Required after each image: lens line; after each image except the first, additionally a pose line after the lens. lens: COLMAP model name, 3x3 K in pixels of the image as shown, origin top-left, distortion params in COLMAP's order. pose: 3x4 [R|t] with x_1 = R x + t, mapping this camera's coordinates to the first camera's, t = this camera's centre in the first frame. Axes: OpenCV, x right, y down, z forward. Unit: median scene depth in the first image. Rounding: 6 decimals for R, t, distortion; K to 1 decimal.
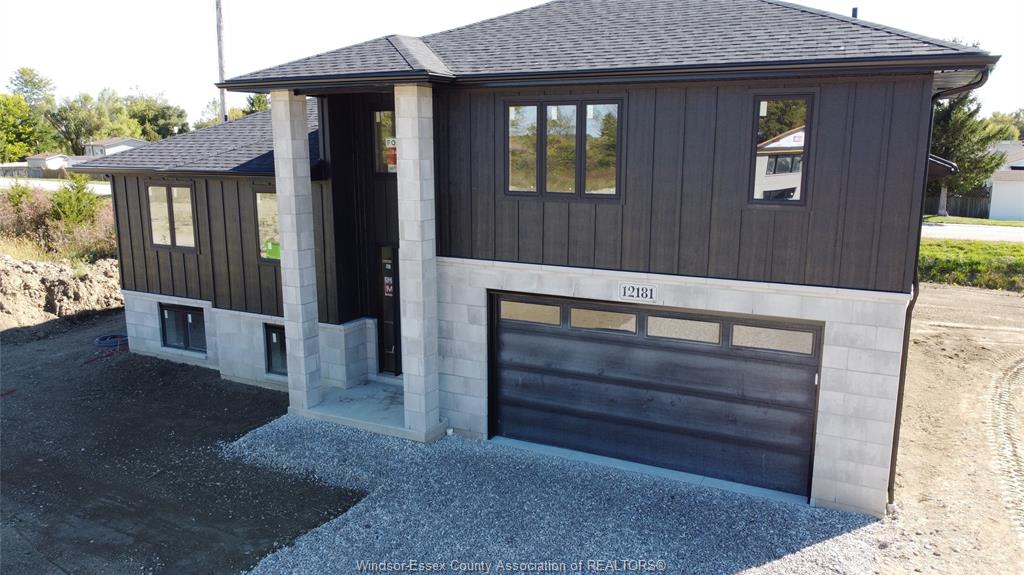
lens RADIAL K [[770.6, 0, 513.4], [0, 770.6, 291.0], [0, 0, 1]] dist [0.006616, -0.007335]
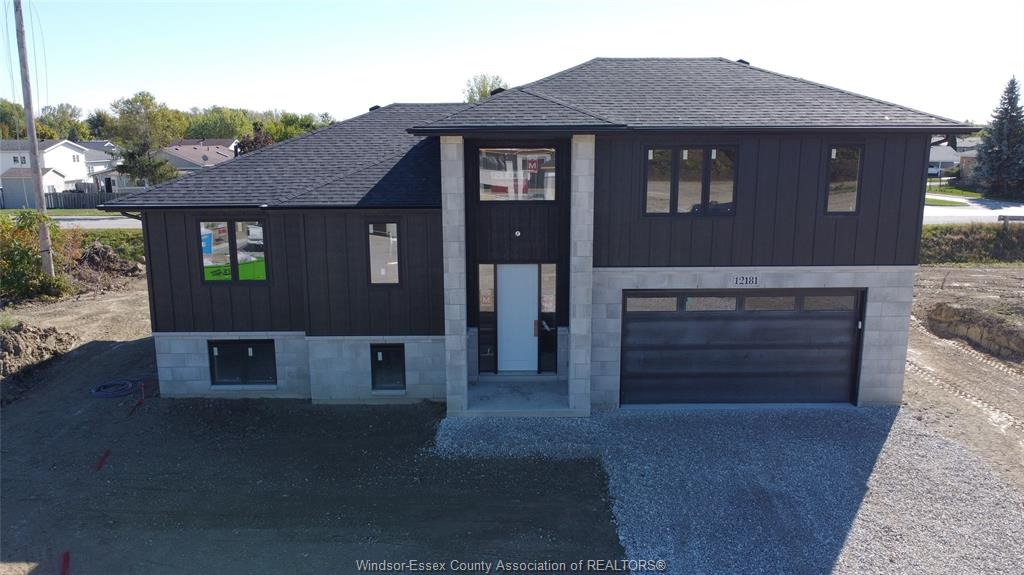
lens RADIAL K [[770.6, 0, 510.3], [0, 770.6, 291.1], [0, 0, 1]] dist [0.006616, -0.007335]
pose [[0.884825, -0.094426, 0.456256, -0.792918], [0.093599, 0.995309, 0.024469, -0.049528], [-0.456426, 0.021054, 0.889512, -0.057619]]
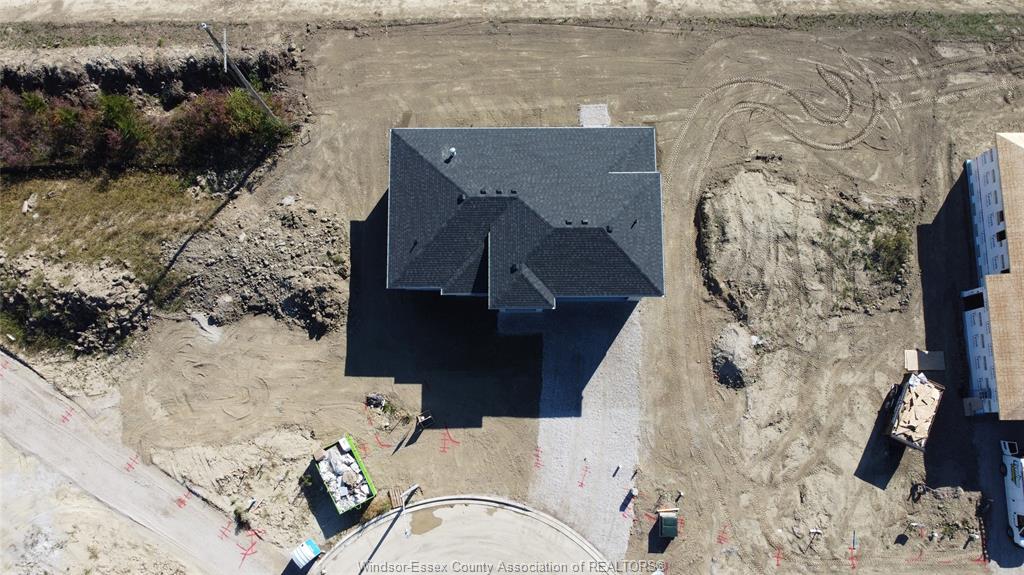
lens RADIAL K [[770.6, 0, 514.8], [0, 770.6, 287.9], [0, 0, 1]] dist [0.006616, -0.007335]
pose [[0.886988, -0.455126, 0.078191, -0.526892], [0.087376, 0.331665, 0.939342, -3.900348], [-0.453452, -0.826353, 0.333949, -0.239360]]
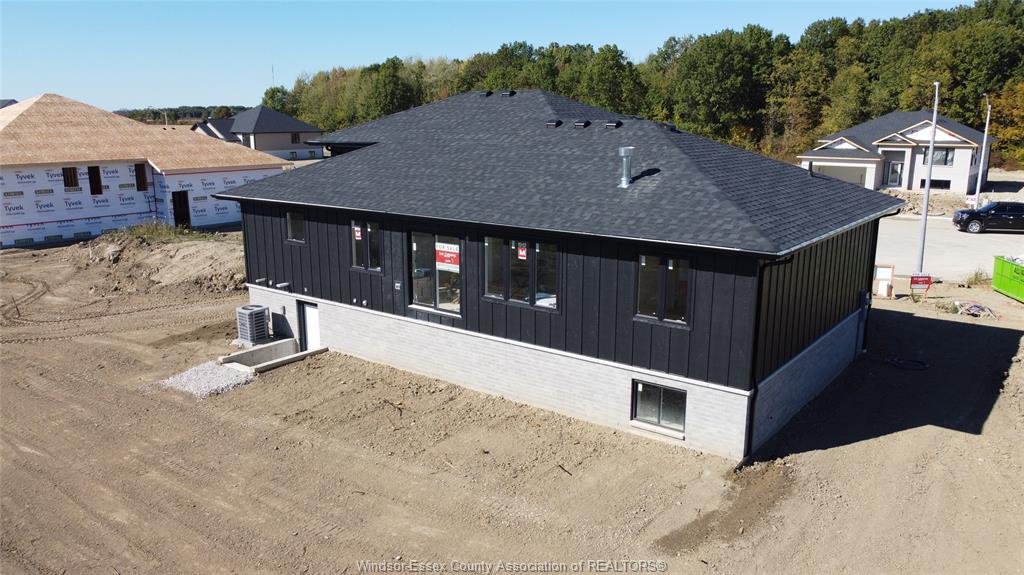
lens RADIAL K [[770.6, 0, 518.9], [0, 770.6, 297.1], [0, 0, 1]] dist [0.006616, -0.007335]
pose [[-0.985736, -0.042250, 0.162906, -0.228278], [0.029348, 0.909991, 0.413588, -0.787143], [-0.165717, 0.412470, -0.895771, 3.205025]]
